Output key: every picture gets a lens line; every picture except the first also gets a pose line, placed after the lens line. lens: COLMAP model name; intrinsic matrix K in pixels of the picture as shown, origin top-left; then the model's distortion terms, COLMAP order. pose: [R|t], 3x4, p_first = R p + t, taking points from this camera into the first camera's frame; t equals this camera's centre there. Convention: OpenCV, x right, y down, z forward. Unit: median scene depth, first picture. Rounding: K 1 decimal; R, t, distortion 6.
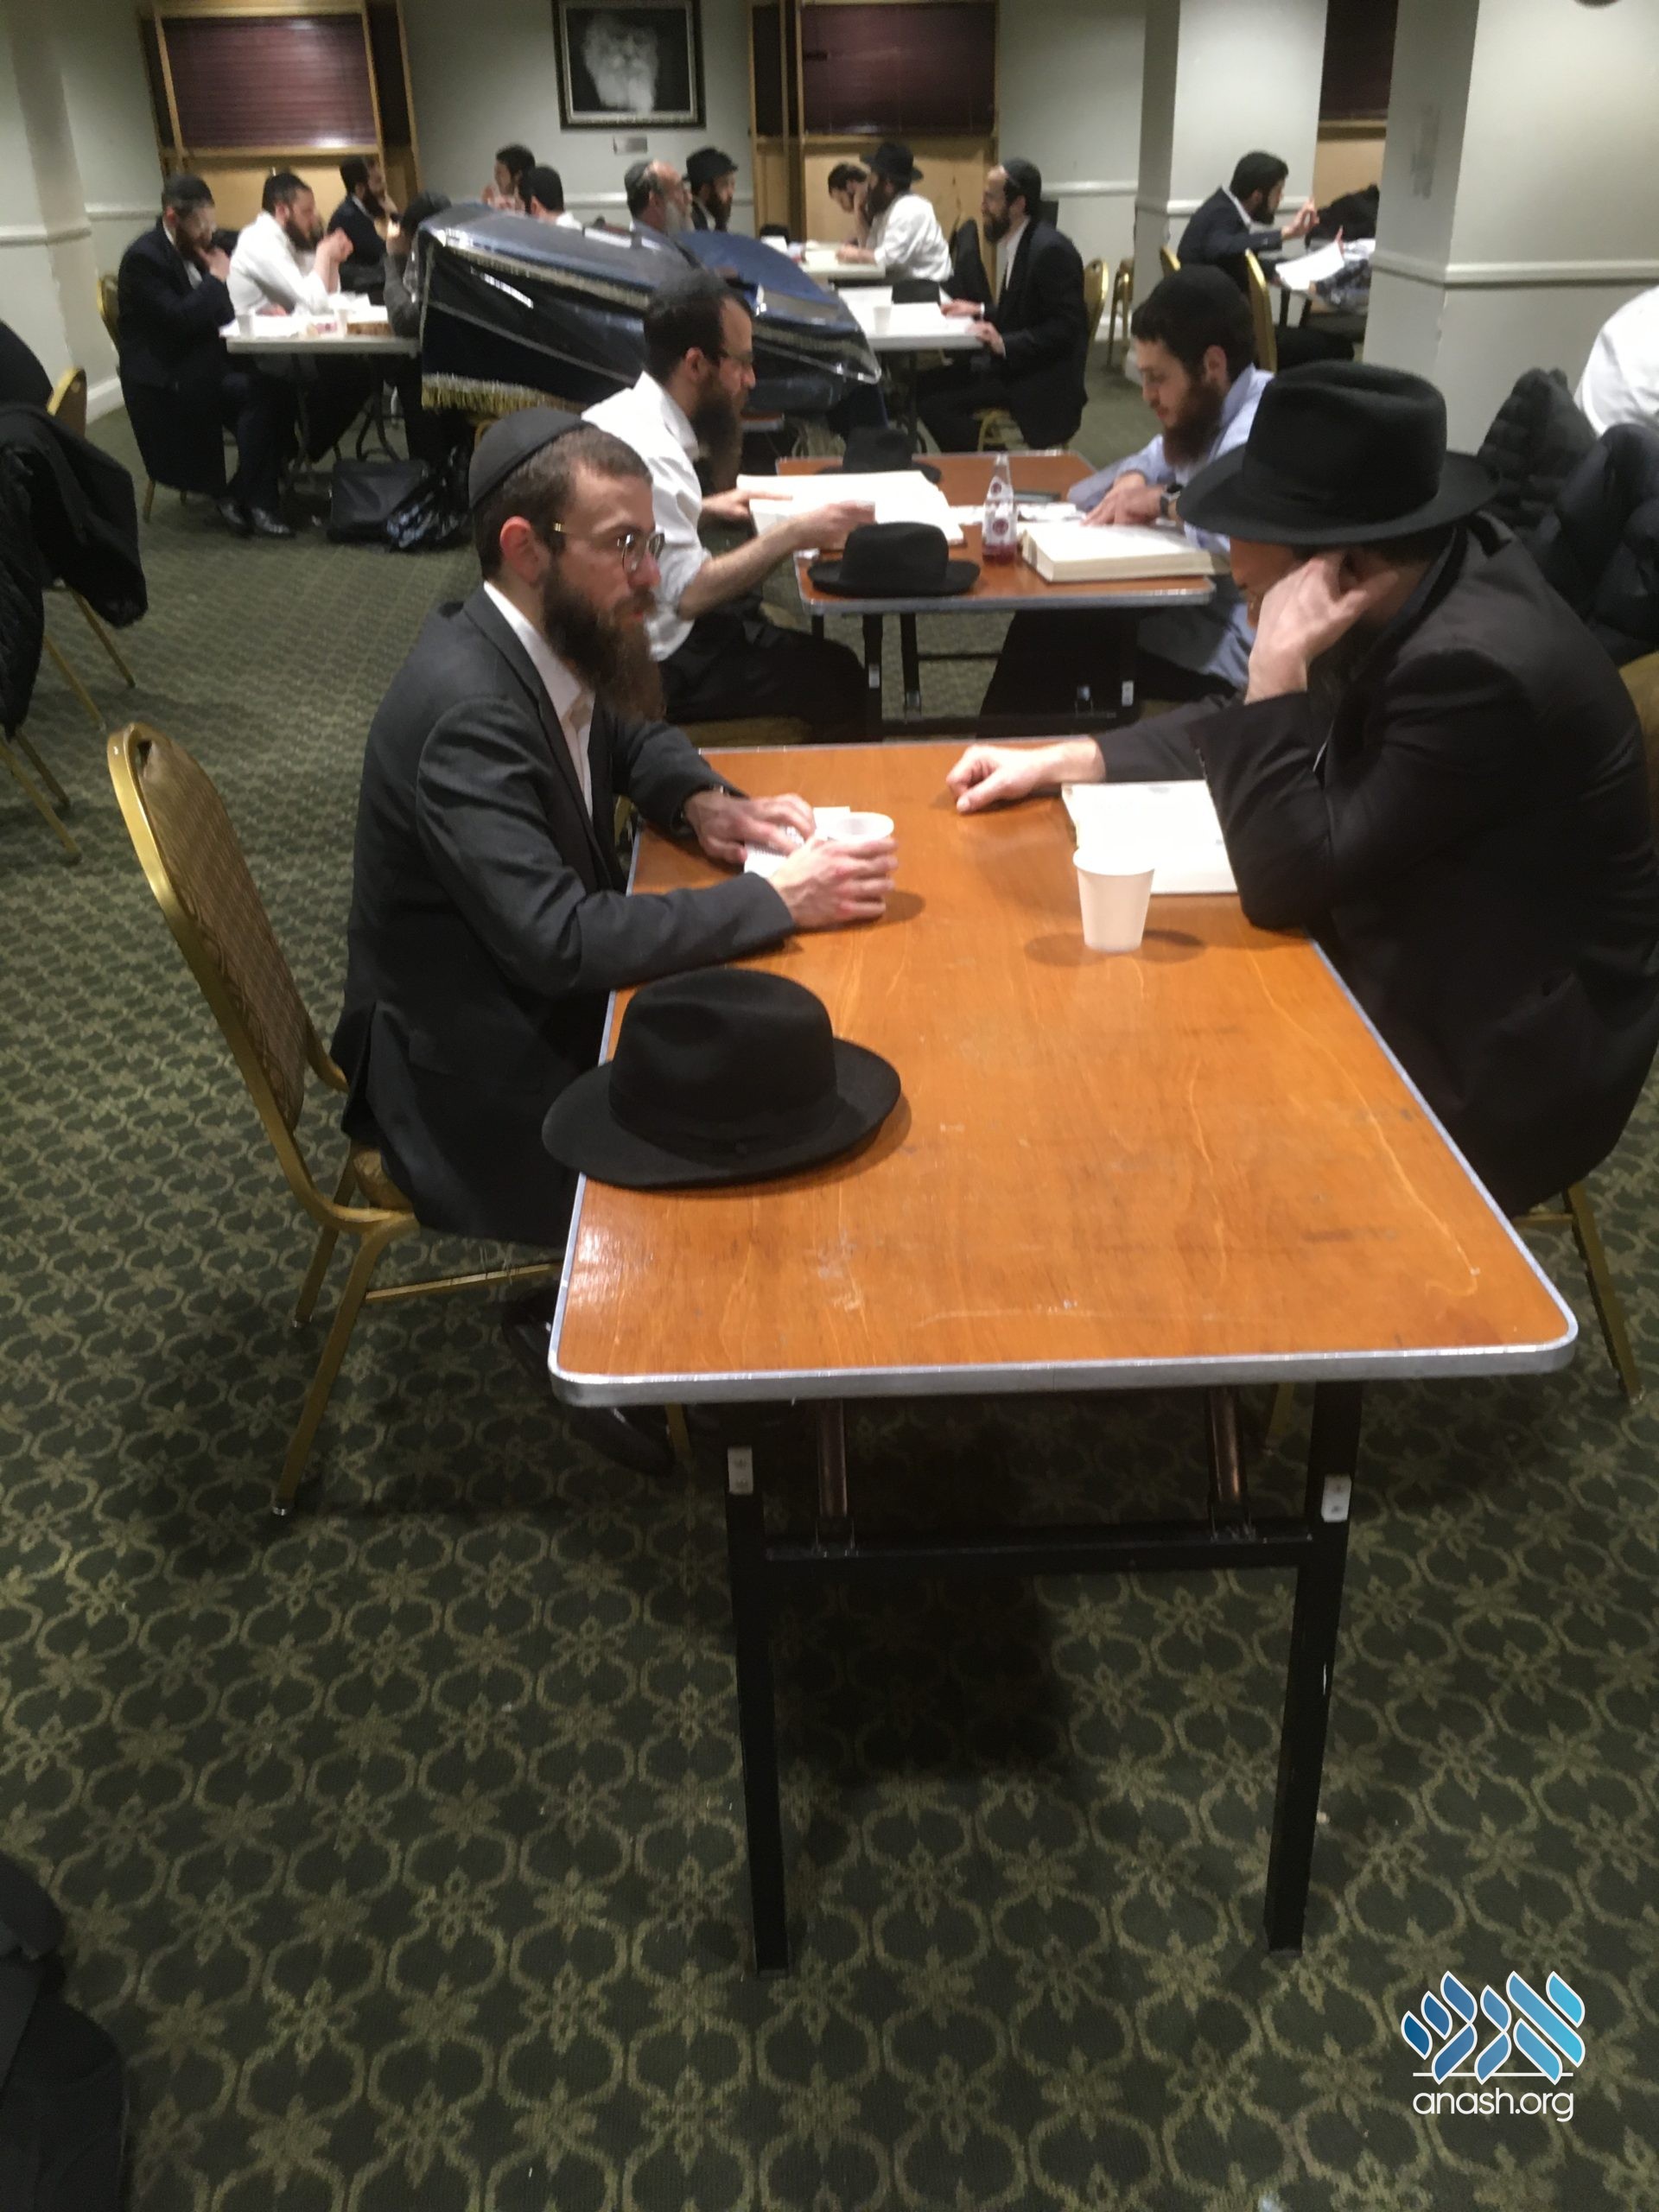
lens RADIAL K [[1885.0, 0, 812.3], [0, 1885.0, 1085.8], [0, 0, 1]] dist [0.075305, -0.105722]
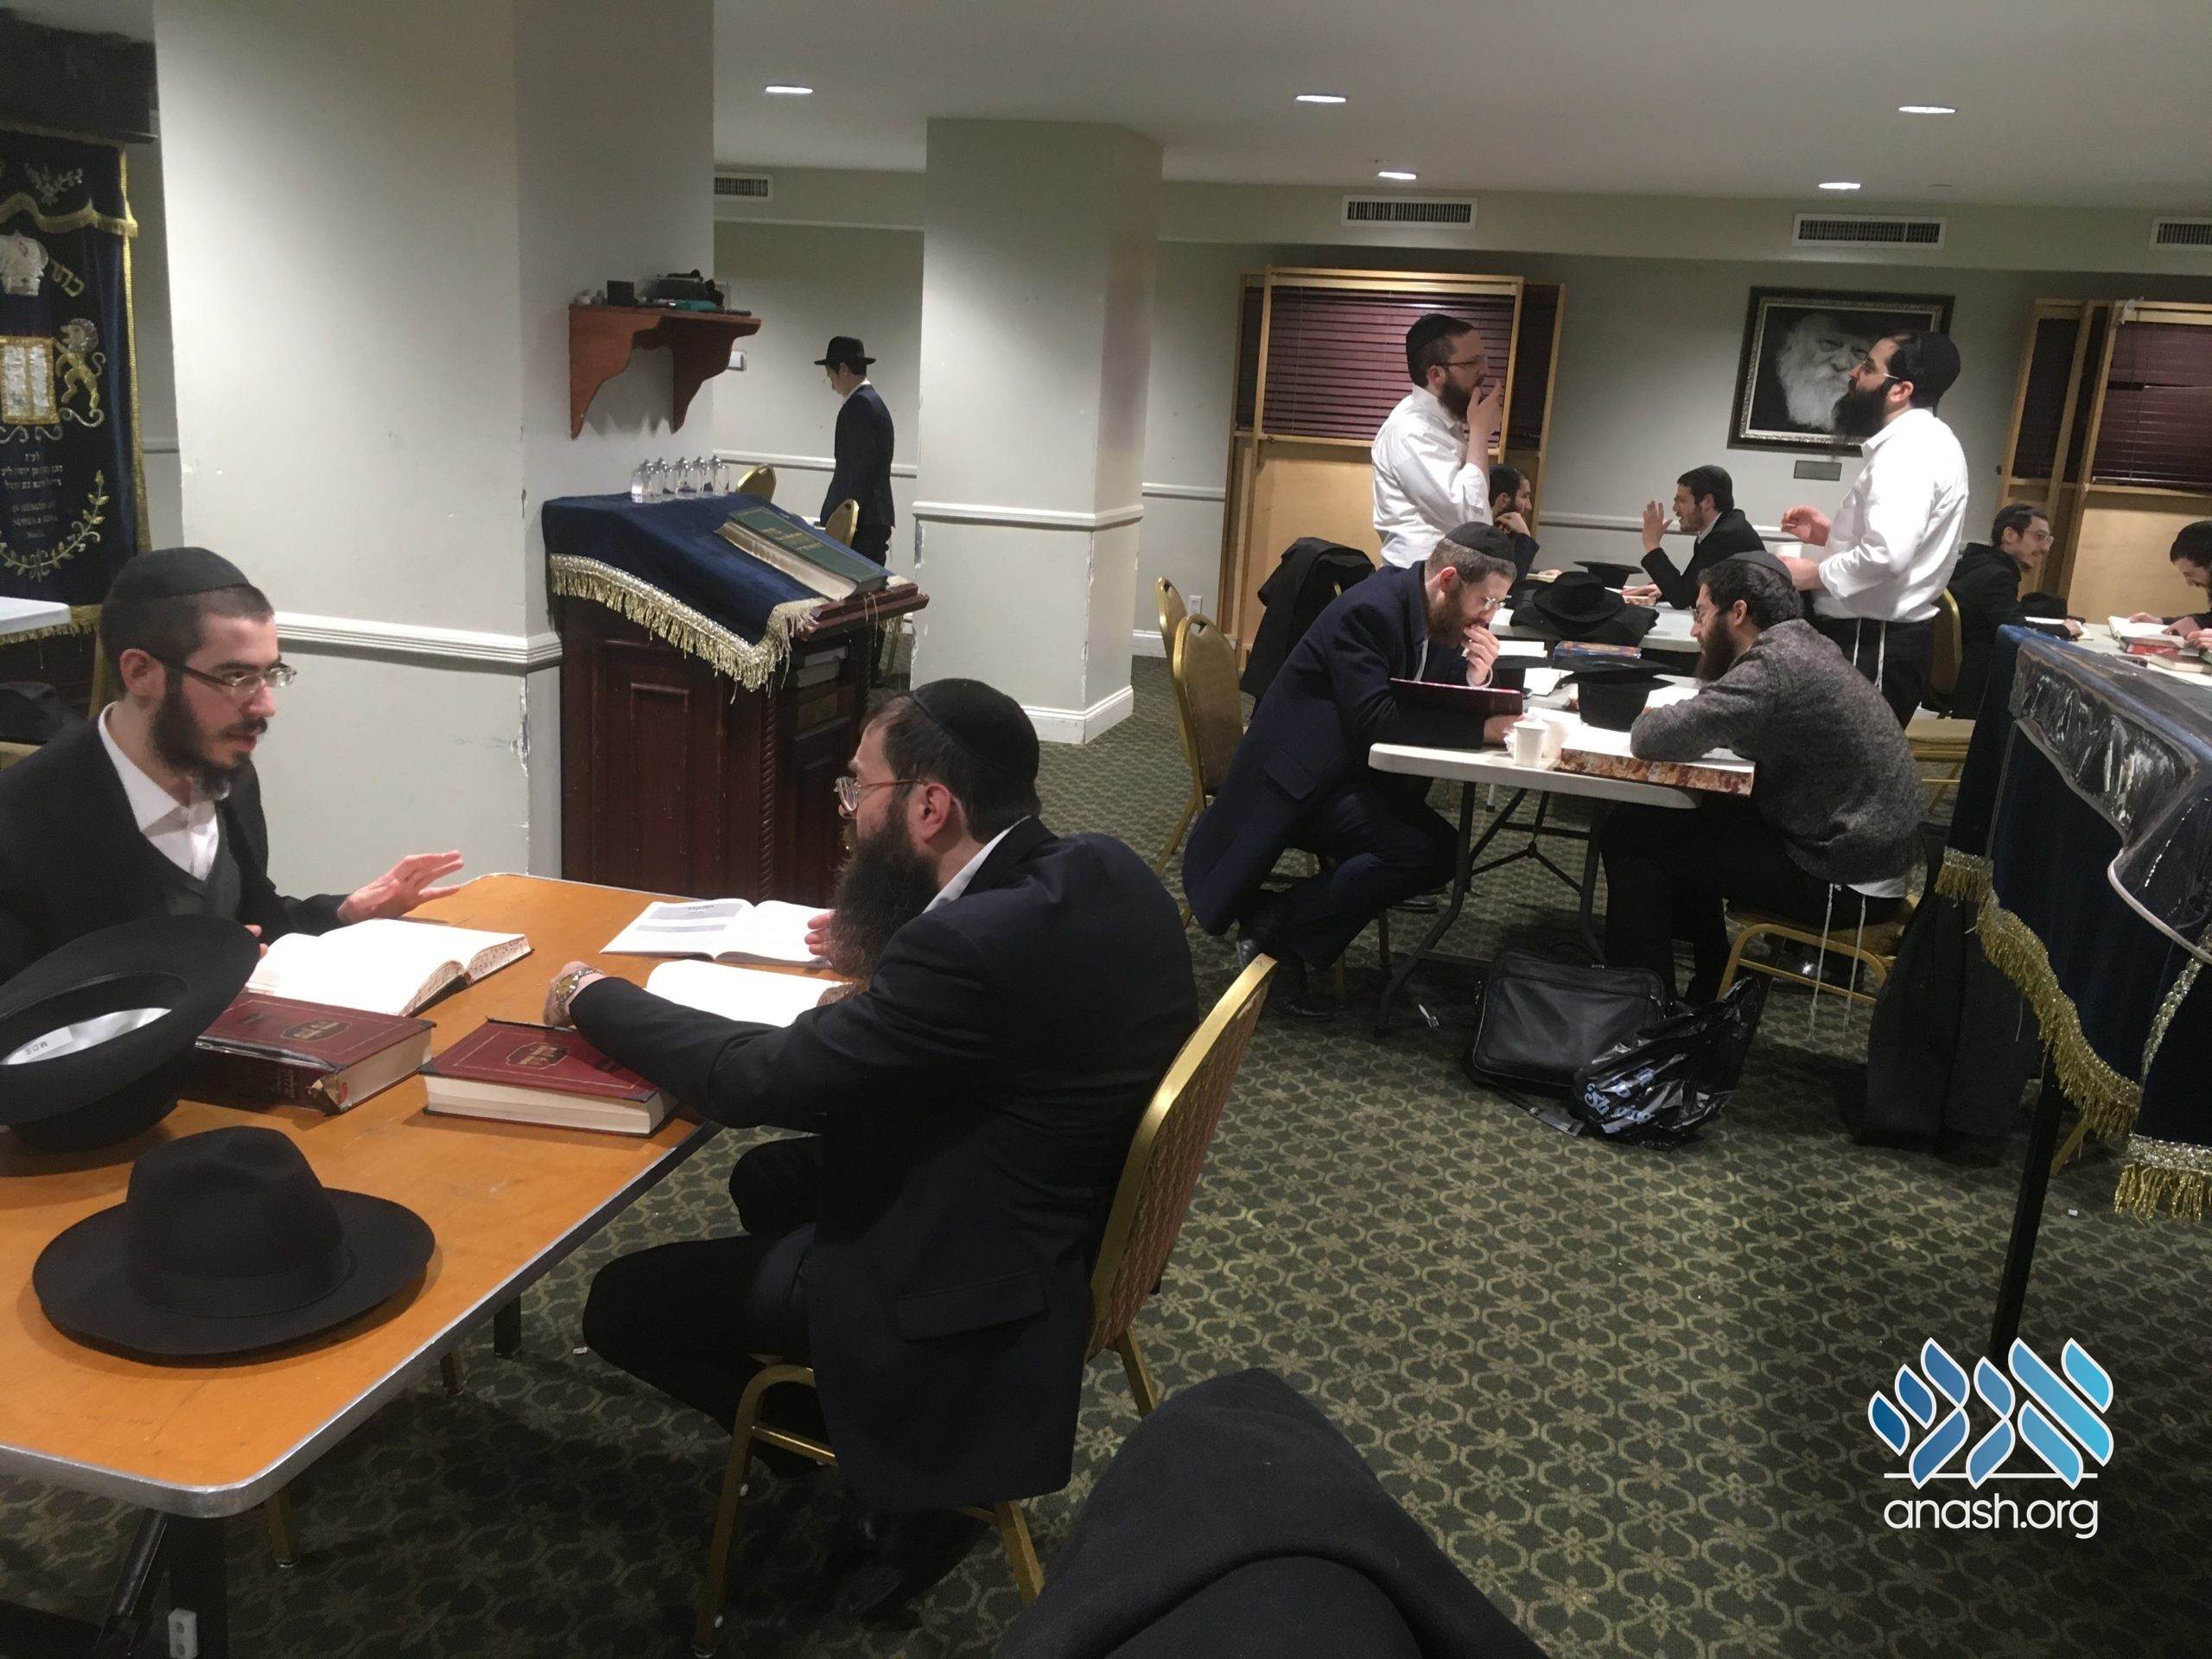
lens RADIAL K [[1885.0, 0, 1103.0], [0, 1885.0, 822.8], [0, 0, 1]] dist [0.075305, -0.105722]
pose [[0.944769, 0.144871, -0.293980, -0.124871], [-0.213123, 0.953012, -0.215281, -0.132985], [0.248979, 0.266045, 0.931252, 0.254605]]
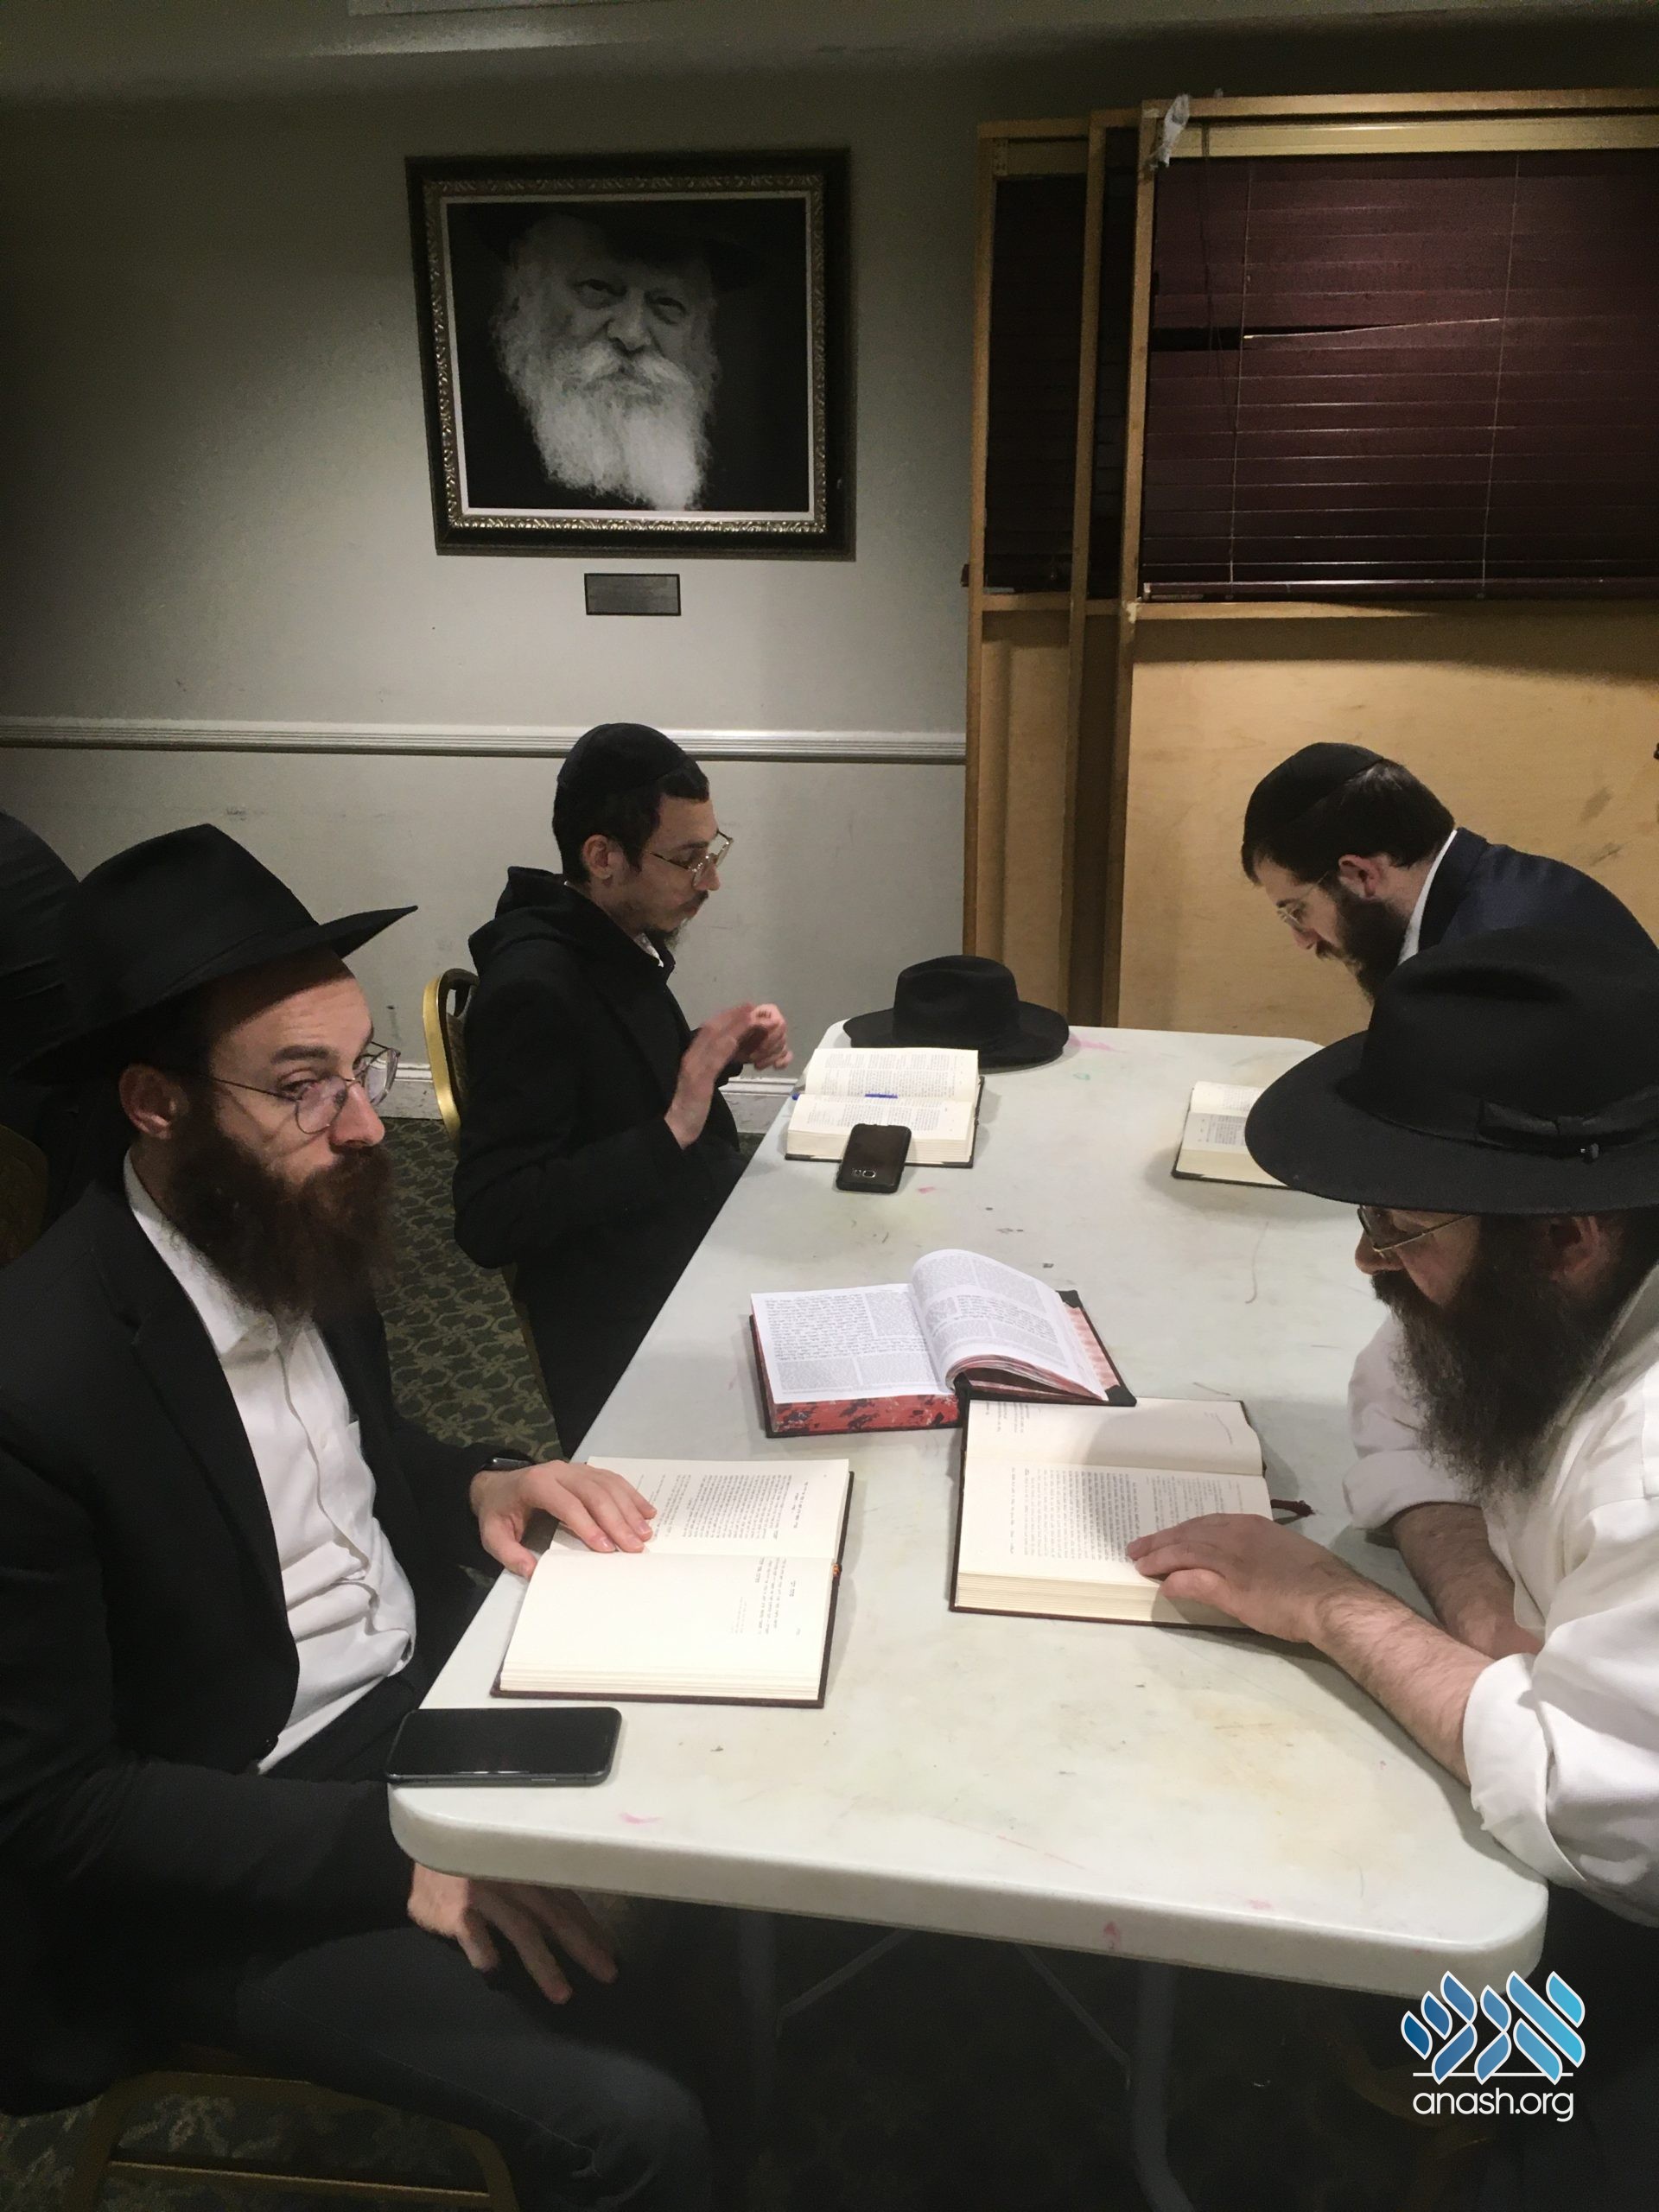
lens RADIAL K [[1885.0, 0, 818.3], [0, 1885.0, 1141.4], [0, 0, 1]] dist [0.075305, -0.105722]
pose [[0.980726, 0.077374, -0.179416, 0.006263], [-0.098857, 0.988544, -0.114055, -0.369569], [0.168535, 0.129594, 0.977139, 0.702550]]
